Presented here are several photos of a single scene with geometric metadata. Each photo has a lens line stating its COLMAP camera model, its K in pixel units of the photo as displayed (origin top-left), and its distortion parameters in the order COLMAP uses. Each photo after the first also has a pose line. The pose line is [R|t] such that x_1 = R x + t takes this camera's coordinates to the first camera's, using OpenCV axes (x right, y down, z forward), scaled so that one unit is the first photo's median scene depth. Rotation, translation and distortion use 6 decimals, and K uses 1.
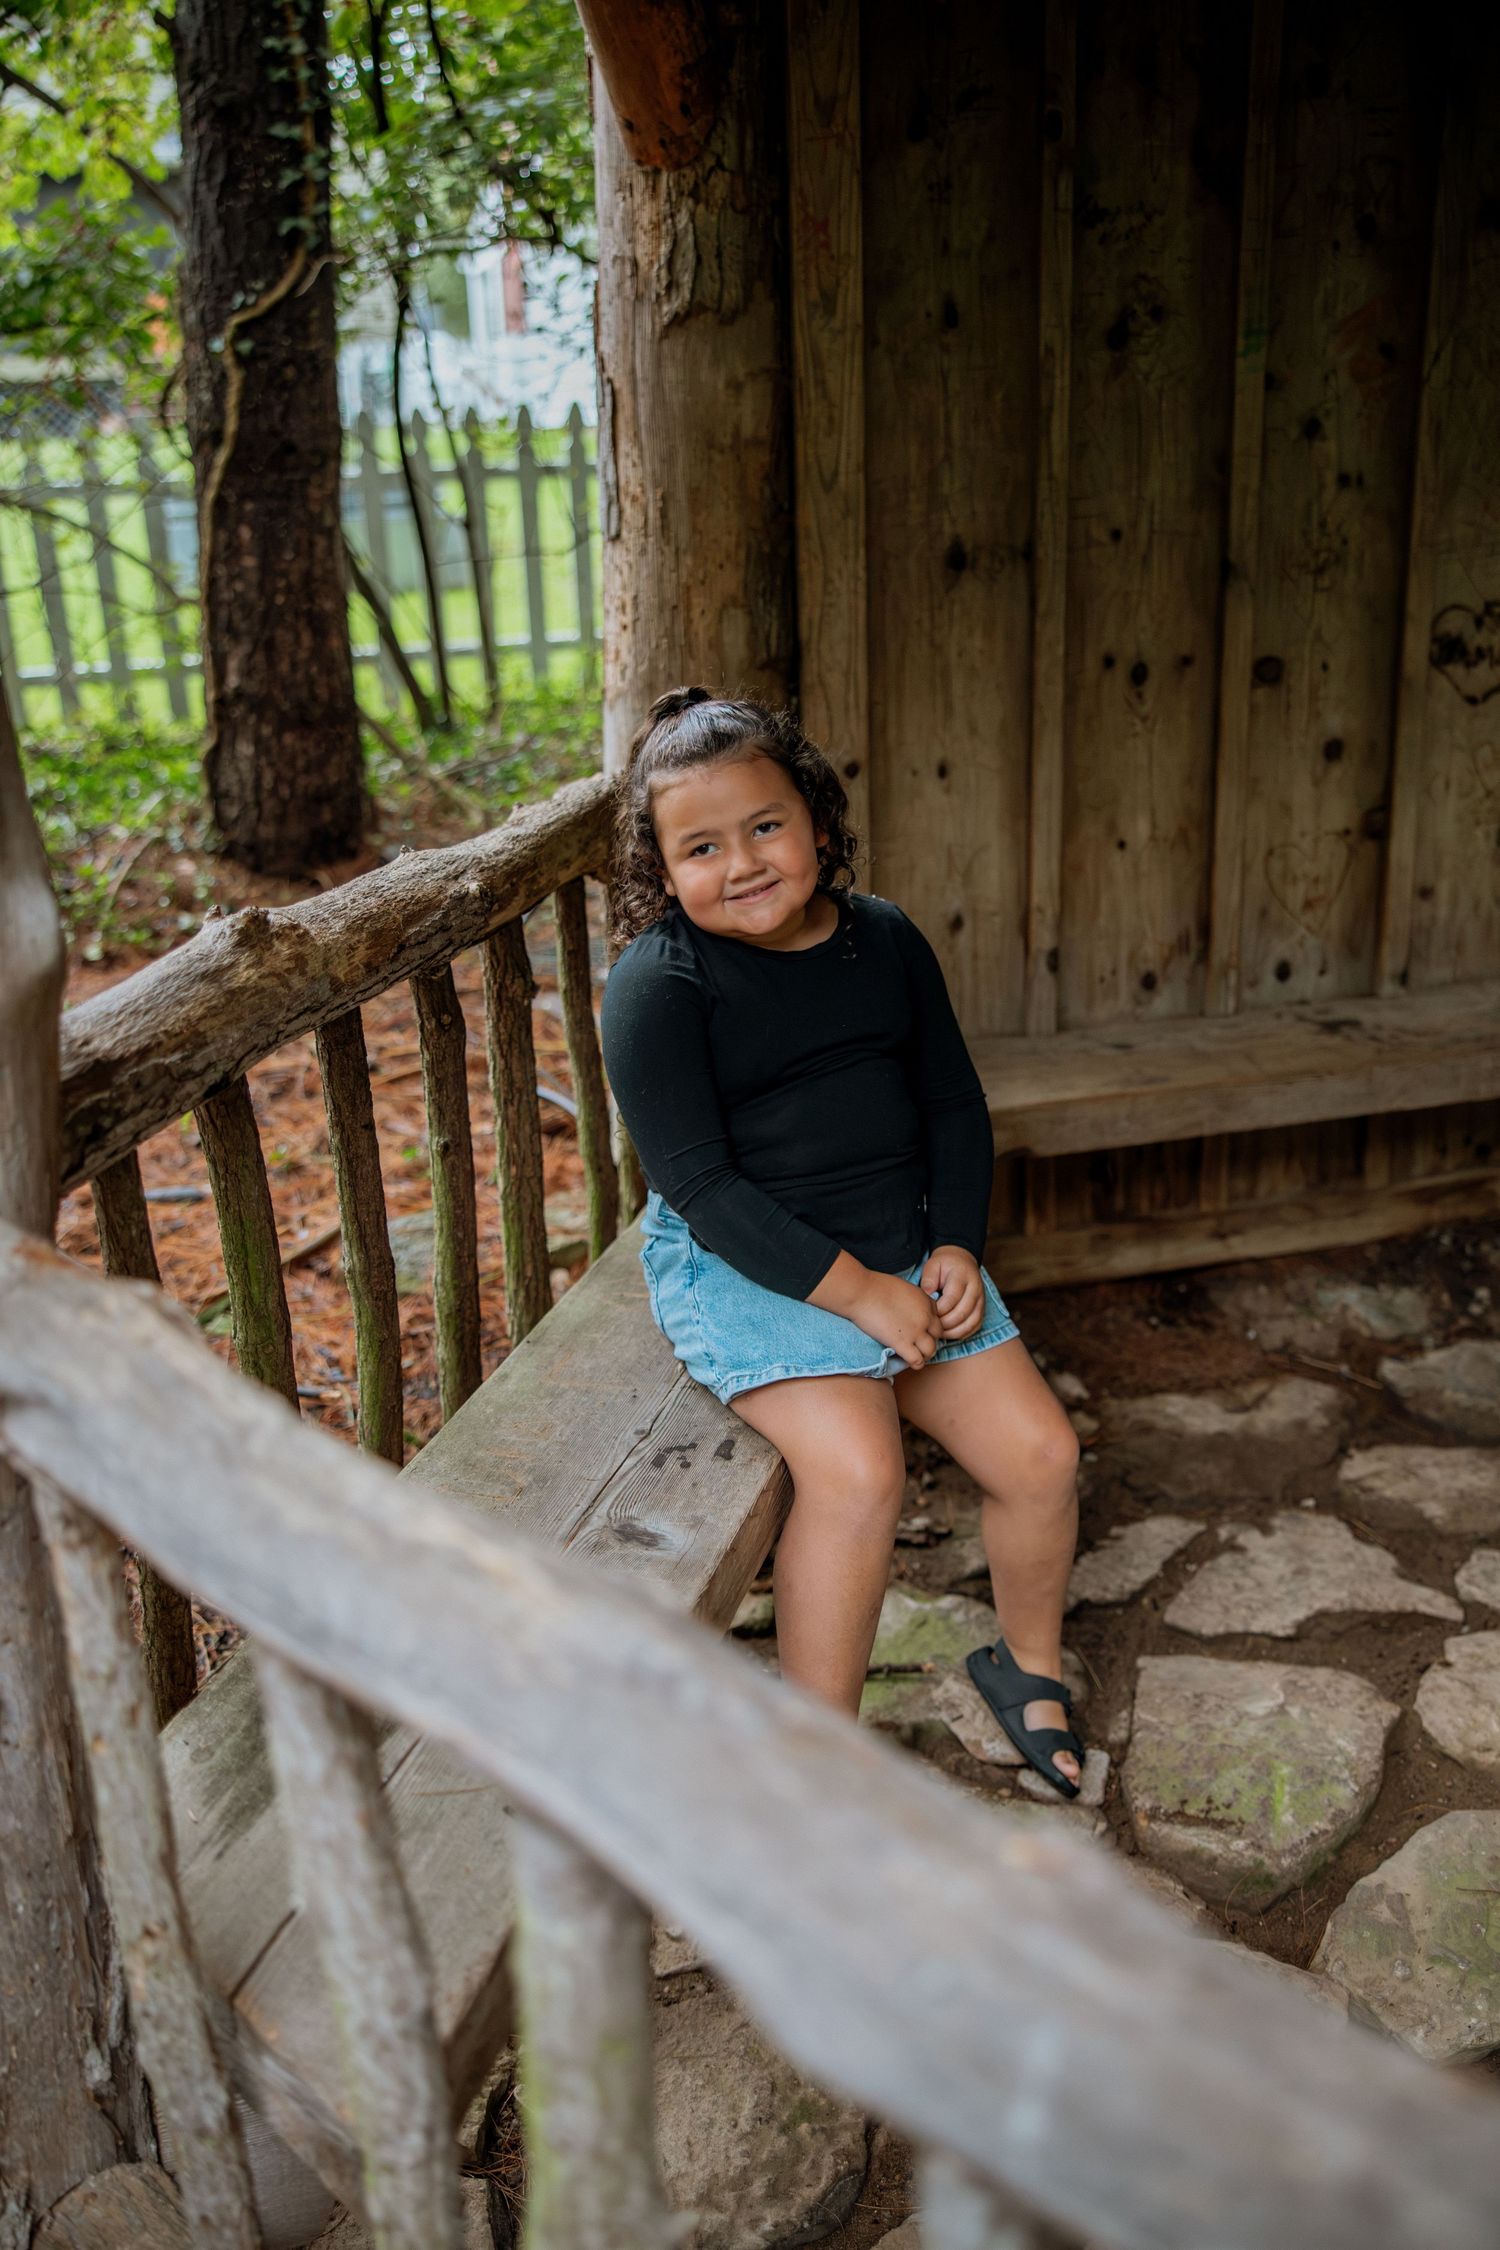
lens RADIAL K [[2014.2, 0, 759.0], [0, 2014.2, 1147.9], [0, 0, 1]] dist [-0.064011, 0.092542]
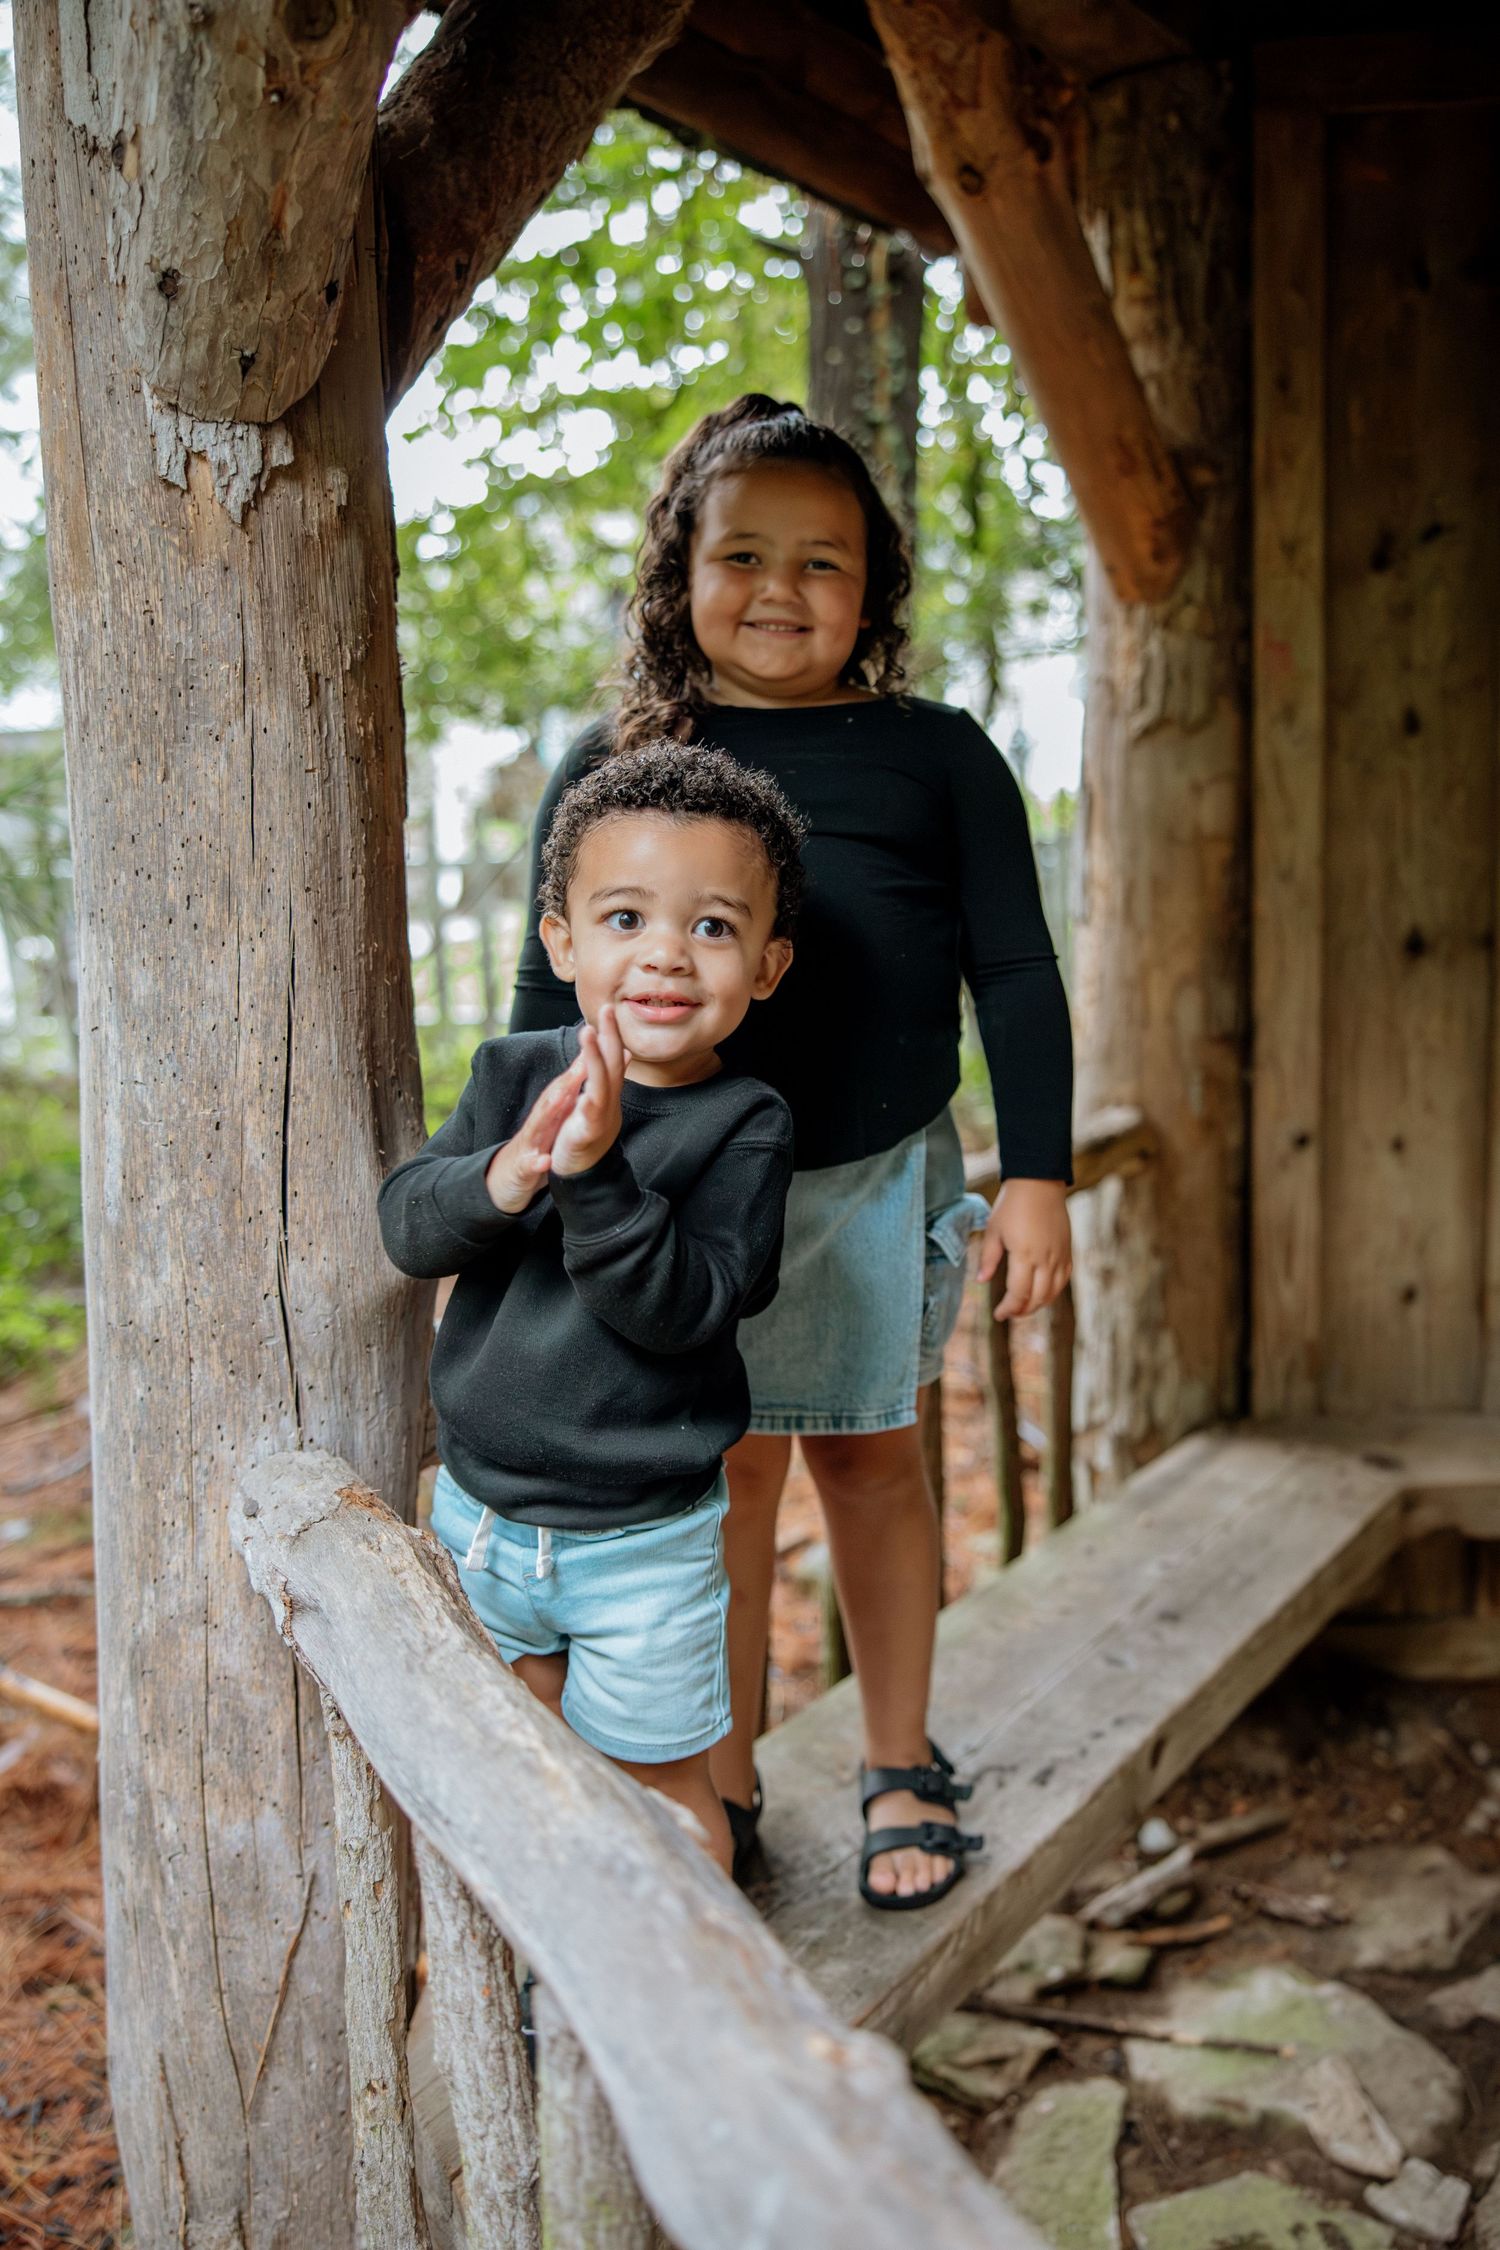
lens RADIAL K [[2014.2, 0, 742.0], [0, 2014.2, 1105.0], [0, 0, 1]] dist [-0.064011, 0.092542]
pose [[0.946736, 0.045886, -0.318724, 0.109841], [-0.104537, 0.979982, -0.169431, 0.000092], [0.304569, 0.193725, 0.932581, -0.063869]]
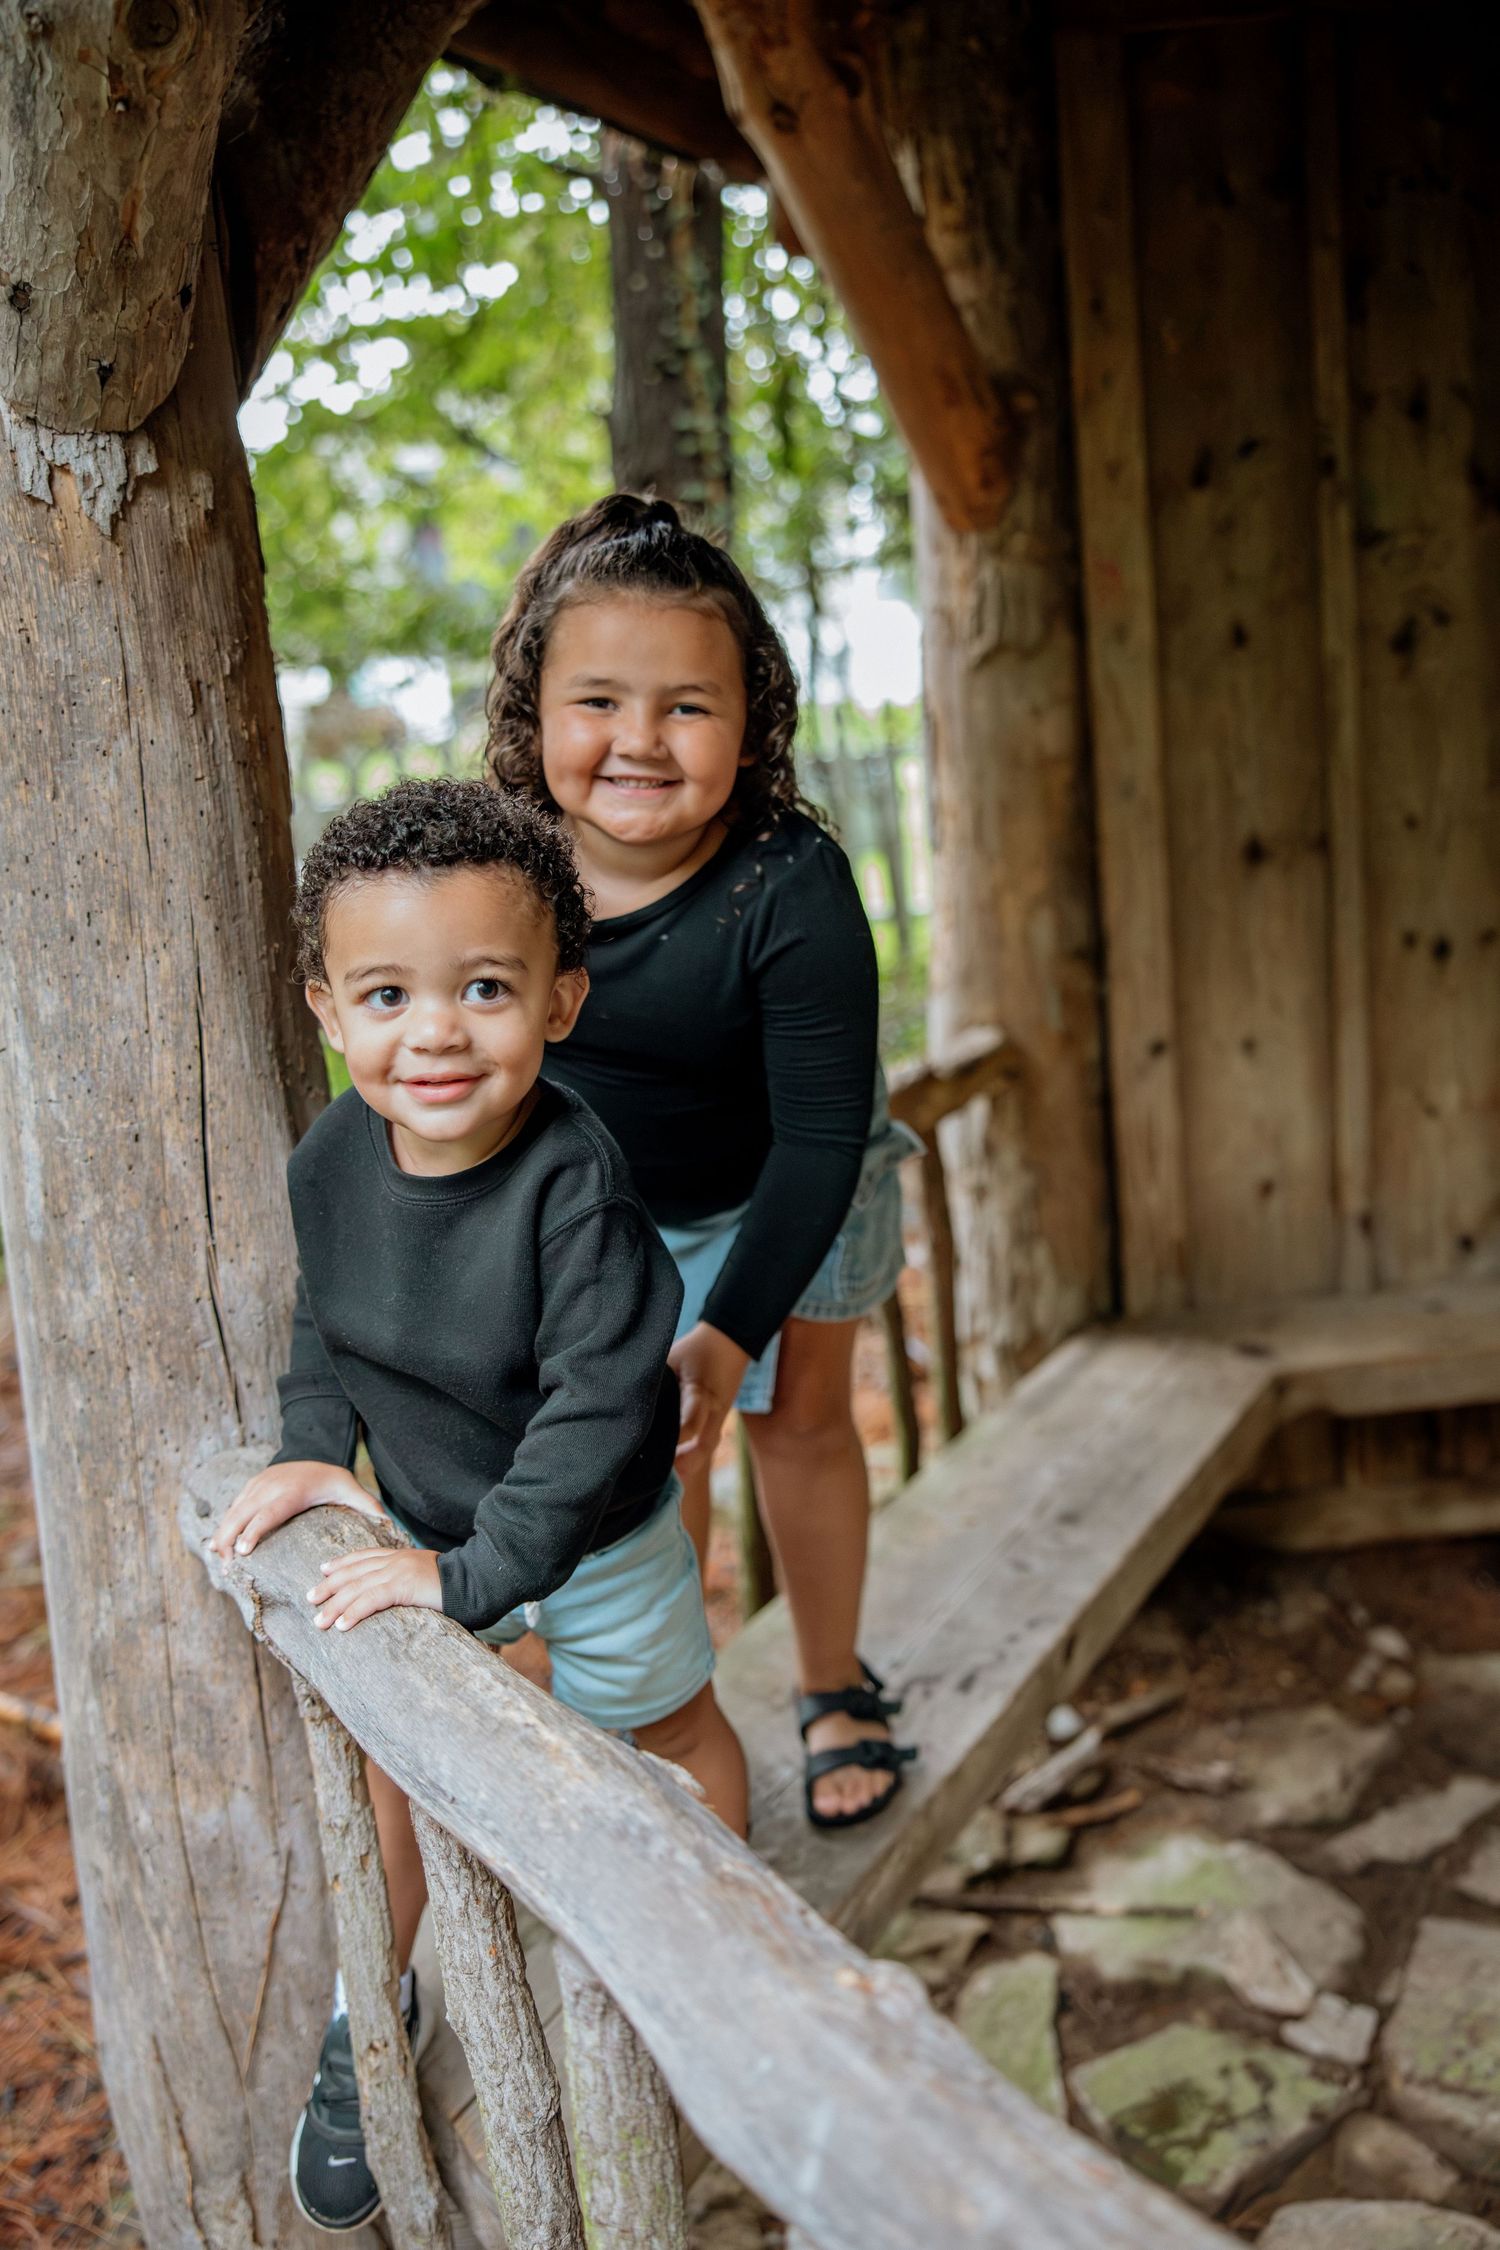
lens RADIAL K [[2014.2, 0, 745.8], [0, 2014.2, 1128.4], [0, 0, 1]] dist [-0.064011, 0.092542]
pose [[0.971169, -0.009098, -0.238218, 0.094716], [-0.020454, 0.992406, -0.121289, -0.011272], [0.237513, 0.122665, 0.963608, -0.088718]]
